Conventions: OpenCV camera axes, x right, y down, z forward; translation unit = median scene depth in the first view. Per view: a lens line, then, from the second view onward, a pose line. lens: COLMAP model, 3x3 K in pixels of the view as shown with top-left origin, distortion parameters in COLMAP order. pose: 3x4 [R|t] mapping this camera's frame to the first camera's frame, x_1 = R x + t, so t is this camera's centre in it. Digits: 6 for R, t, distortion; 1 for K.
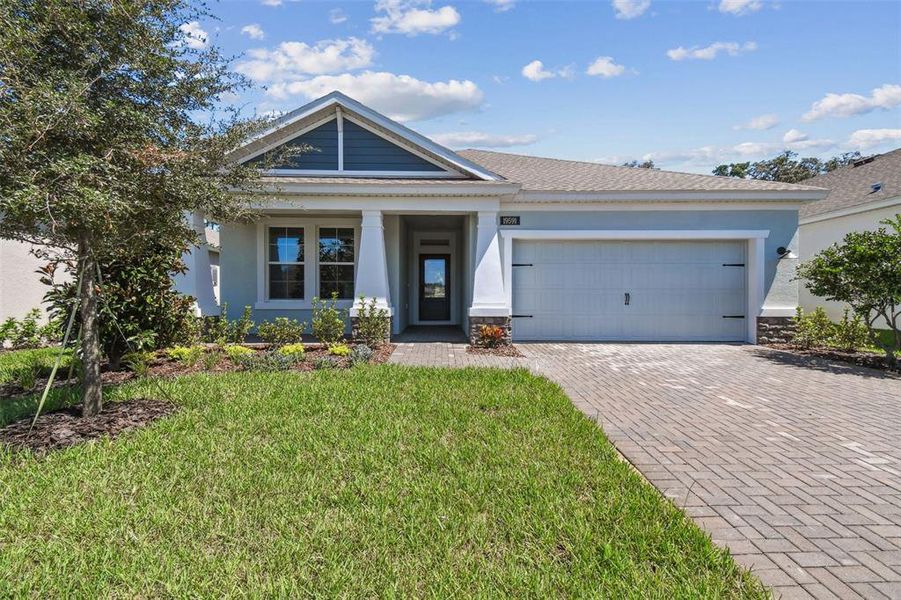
lens RADIAL K [[397.3, 0, 448.3], [0, 397.3, 296.1], [0, 0, 1]] dist [0.030624, -0.000534]
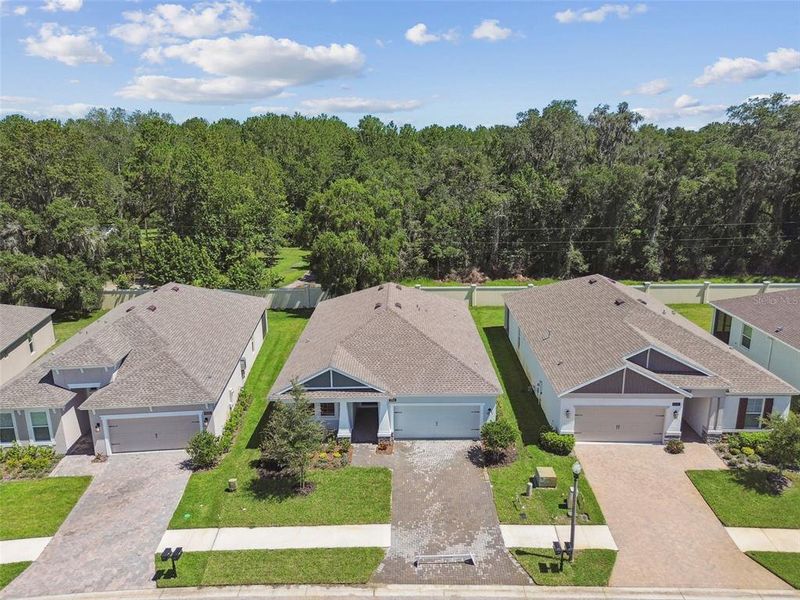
lens RADIAL K [[572.1, 0, 400.0], [0, 572.1, 300.0], [0, 0, 1]] dist [0.064998, -0.072509]
pose [[0.999777, -0.005865, -0.020275, 0.303576], [0.010686, 0.969047, 0.246645, -1.924263], [0.018201, -0.246806, 0.968894, -2.799707]]
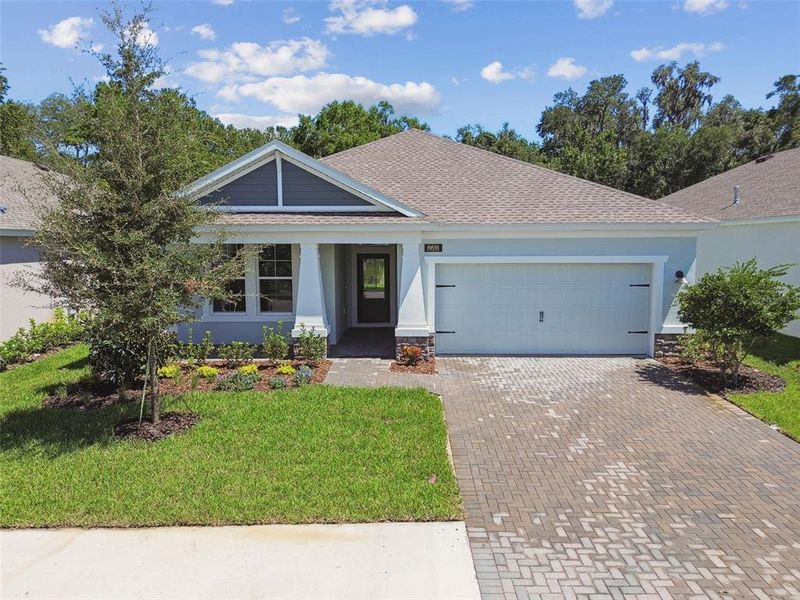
lens RADIAL K [[572.1, 0, 400.0], [0, 572.1, 300.0], [0, 0, 1]] dist [0.064998, -0.072509]
pose [[0.999647, -0.002274, -0.026468, 0.108773], [0.004806, 0.995371, 0.095984, -0.207082], [0.026127, -0.096077, 0.995031, -0.624173]]
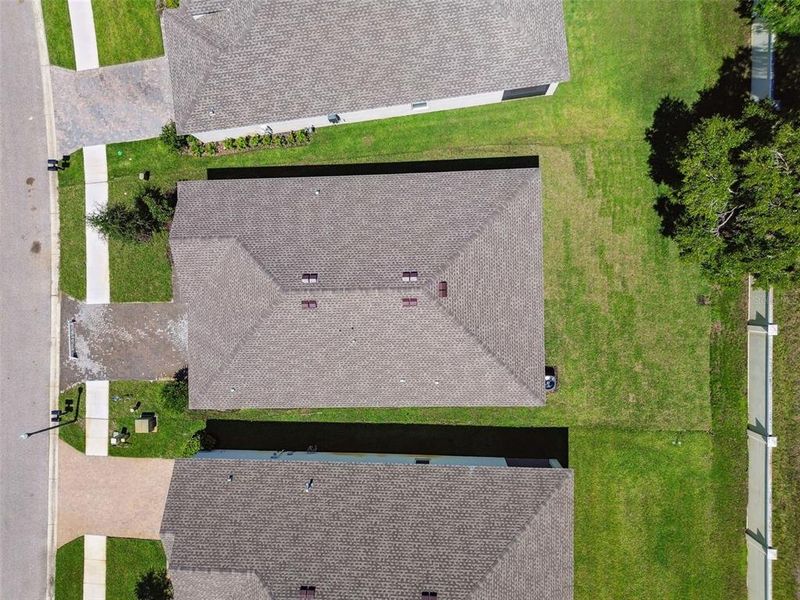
lens RADIAL K [[600.7, 0, 402.7], [0, 600.7, 301.7], [0, 0, 1]] dist [0.082946, -0.100239]
pose [[0.004965, 0.999979, -0.004204, 0.192475], [0.076522, 0.003812, 0.997061, -4.617222], [0.997056, -0.005272, -0.076502, 2.920216]]
